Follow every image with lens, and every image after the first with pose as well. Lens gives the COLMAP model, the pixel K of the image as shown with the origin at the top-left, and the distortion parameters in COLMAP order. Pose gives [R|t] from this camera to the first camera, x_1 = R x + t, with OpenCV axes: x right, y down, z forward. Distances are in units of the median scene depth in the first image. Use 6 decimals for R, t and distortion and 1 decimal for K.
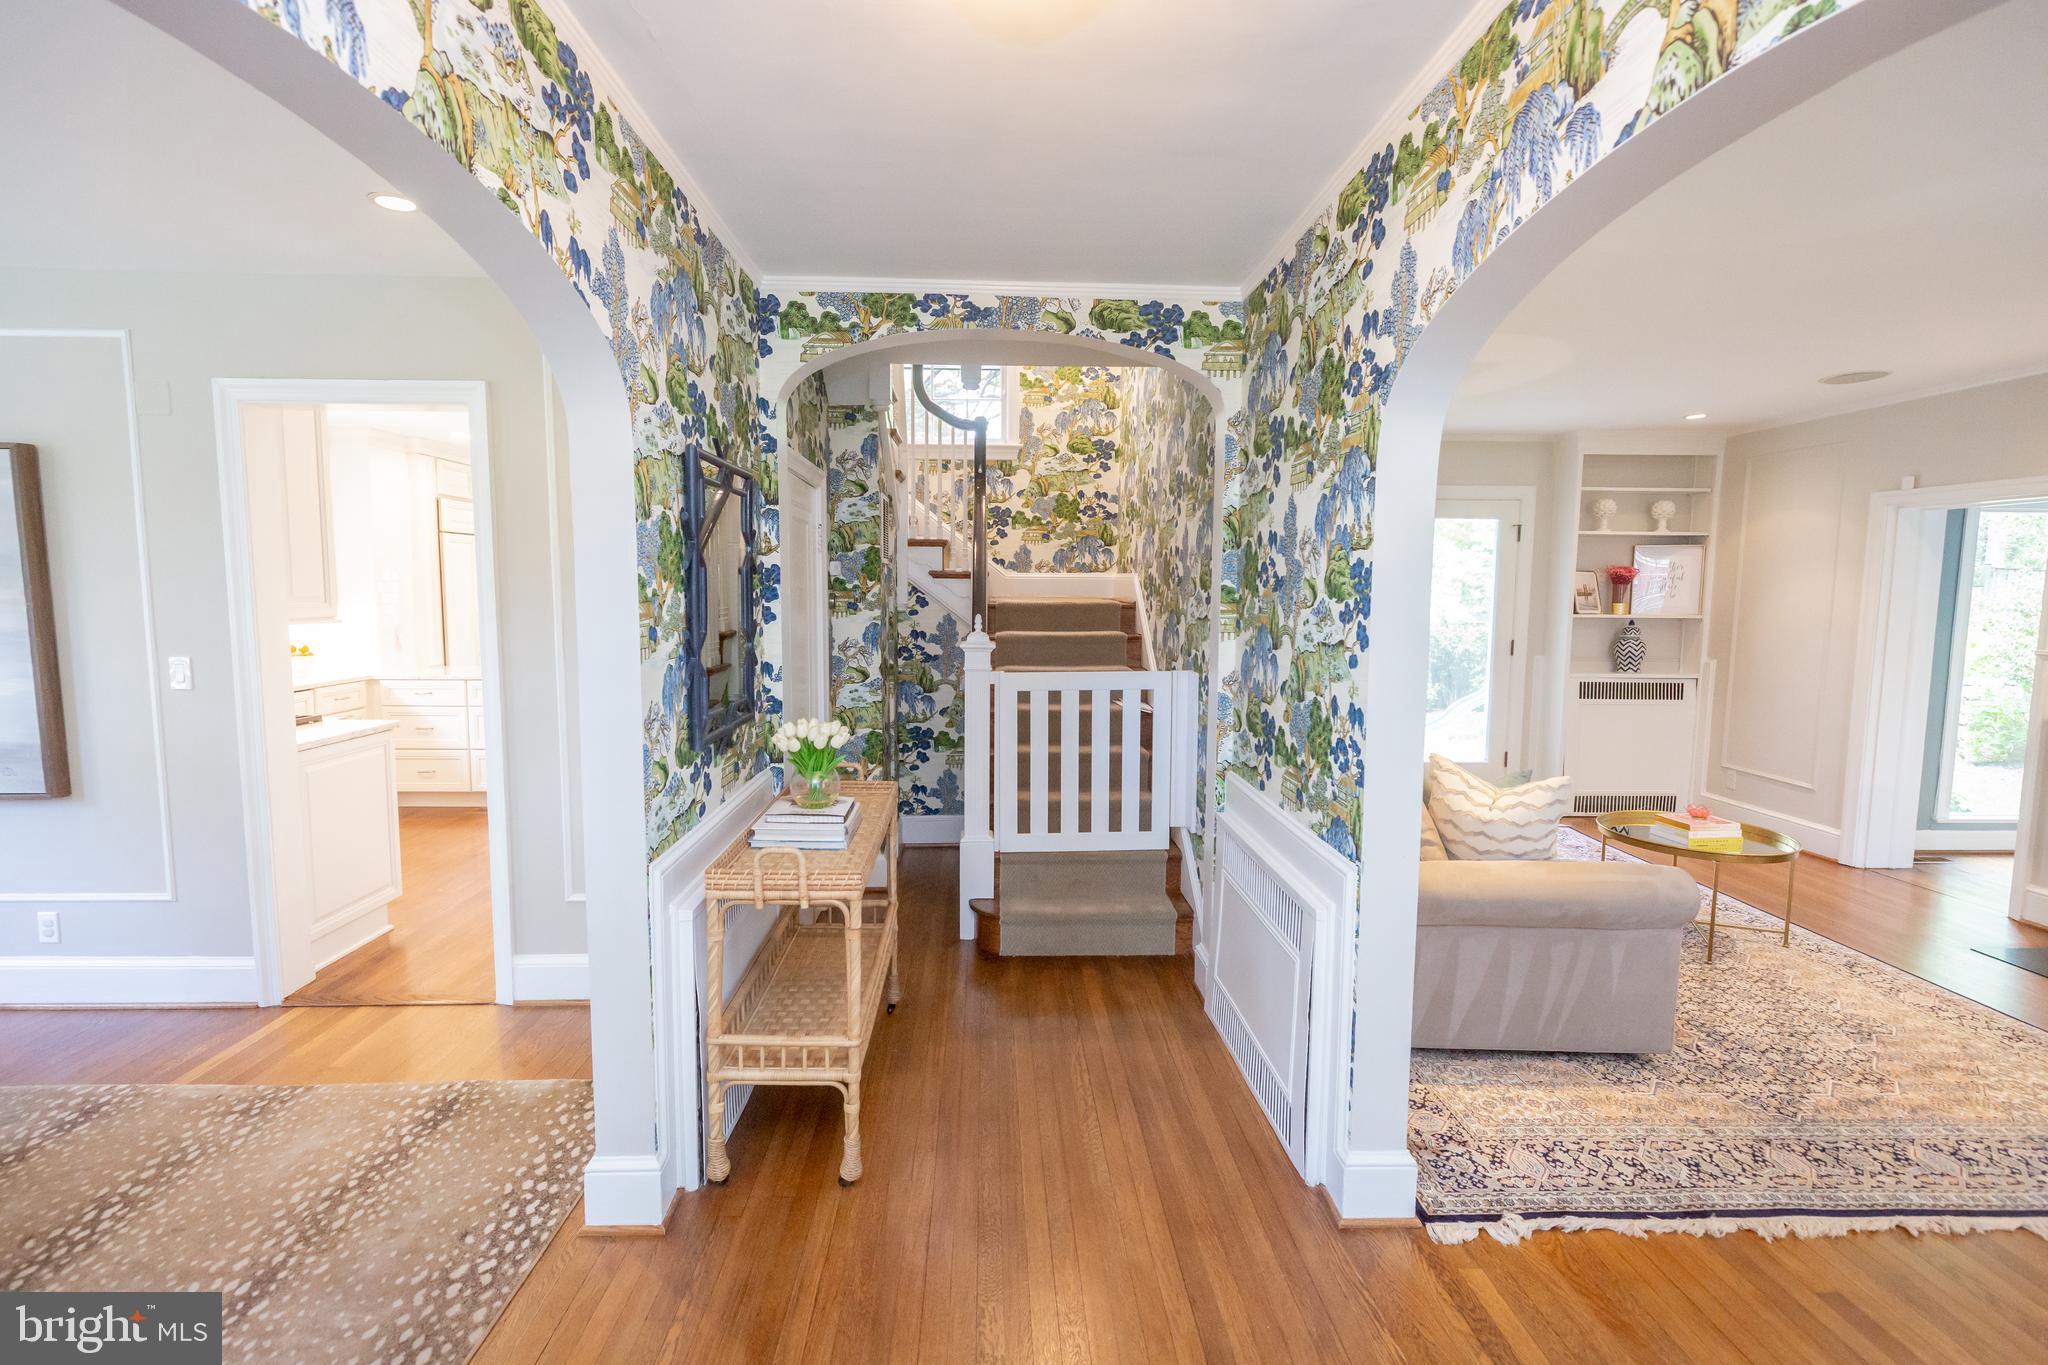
lens RADIAL K [[920.2, 0, 1014.8], [0, 920.2, 669.7], [0, 0, 1]] dist [0.000812, 0.000445]
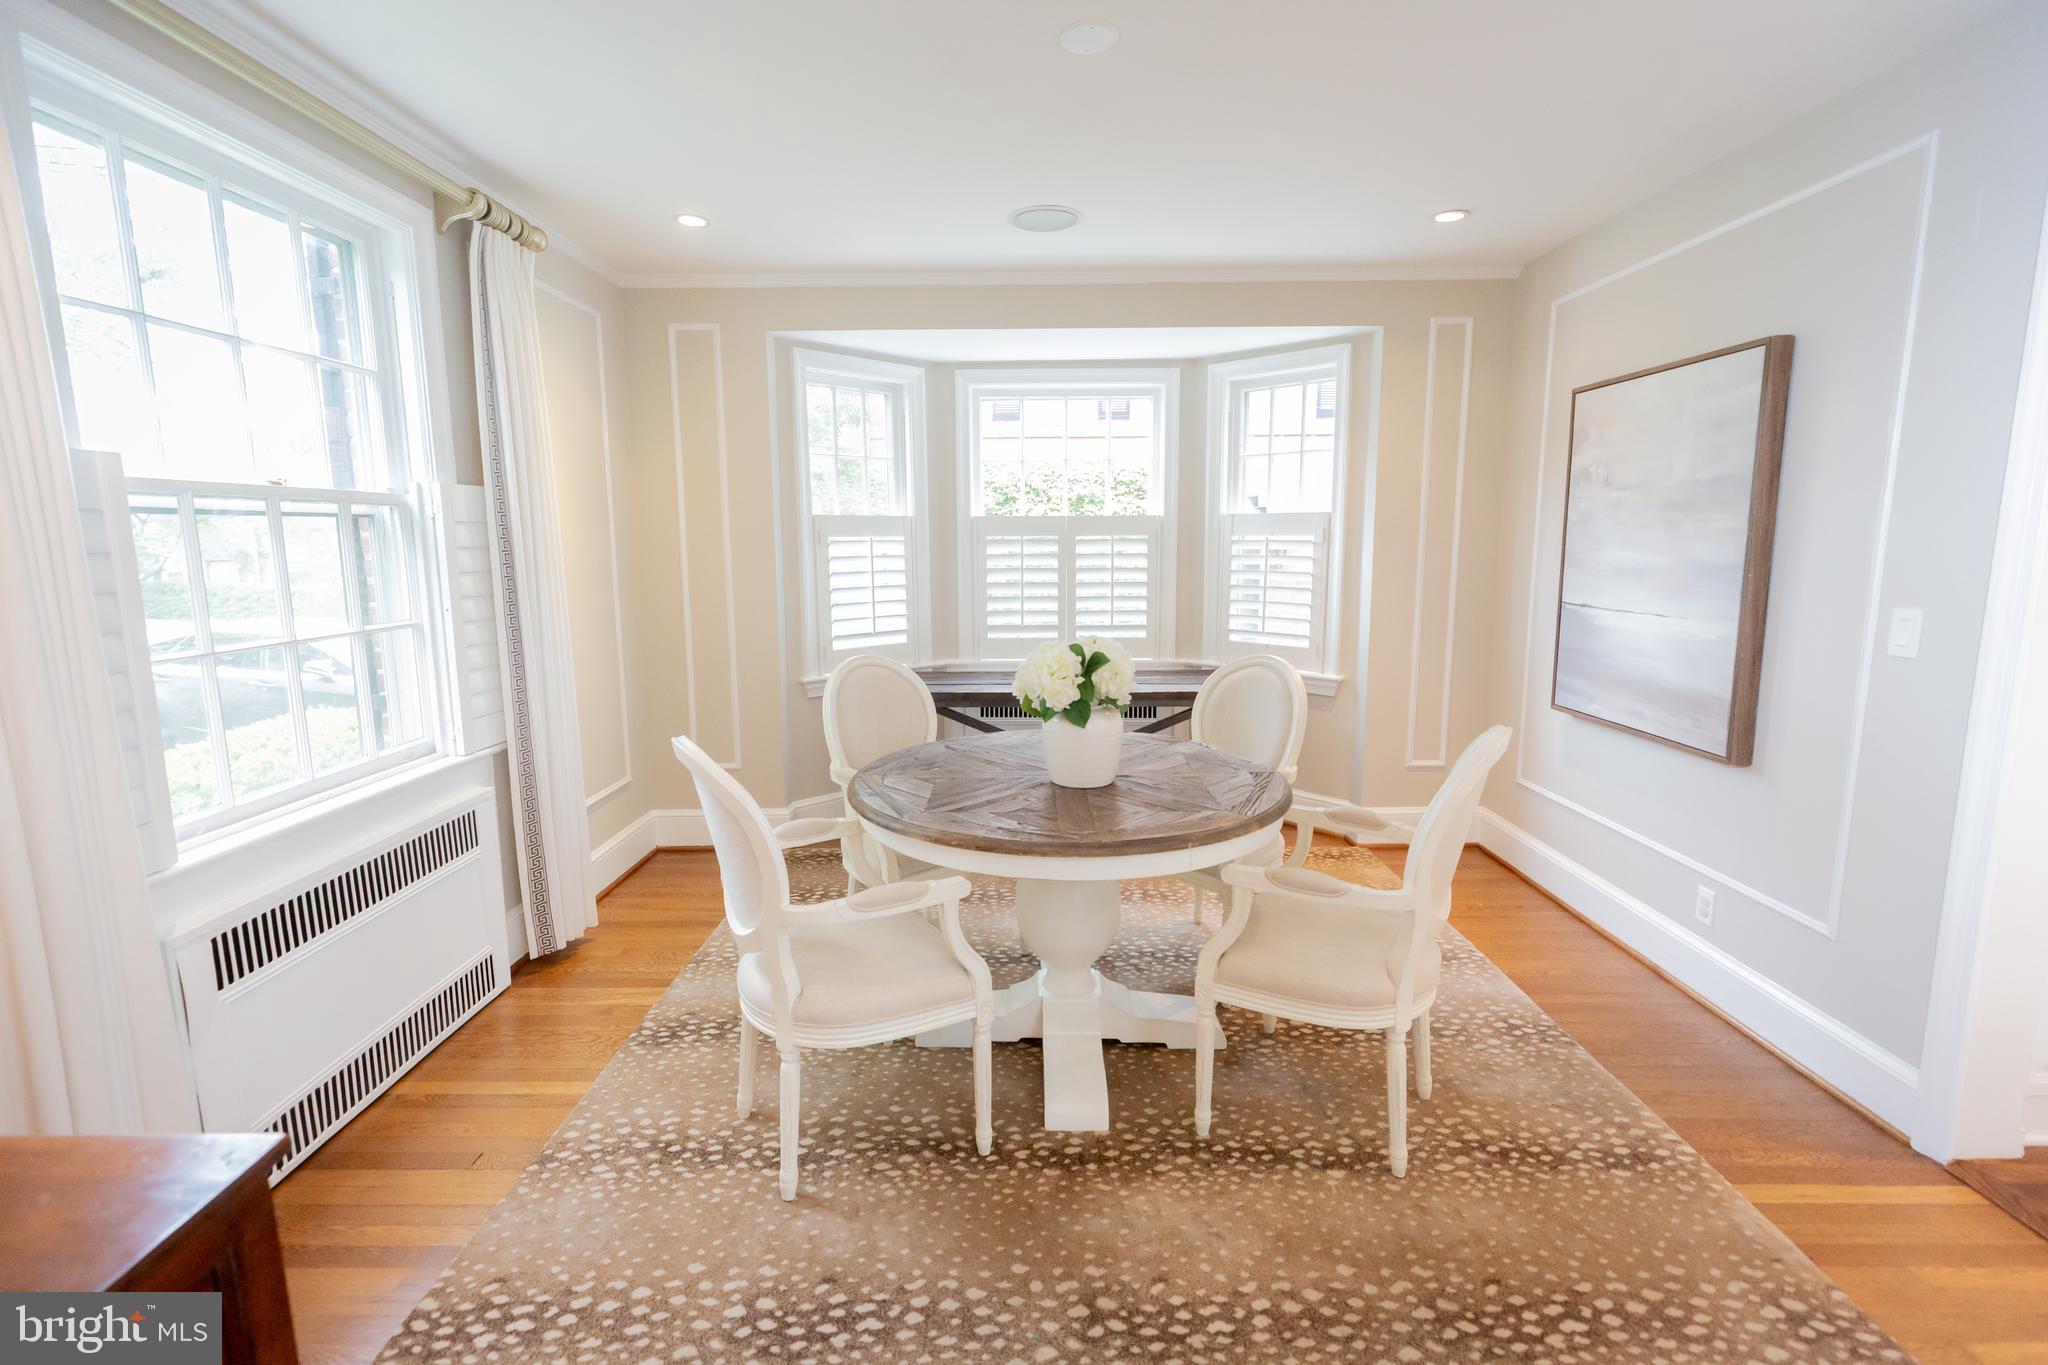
lens RADIAL K [[920.2, 0, 1014.8], [0, 920.2, 669.7], [0, 0, 1]] dist [0.000812, 0.000445]
pose [[-0.027068, 0.137125, -0.990184, -0.206662], [-0.086665, 0.986495, 0.138983, -0.006449], [0.995870, 0.089577, -0.014818, 0.356943]]
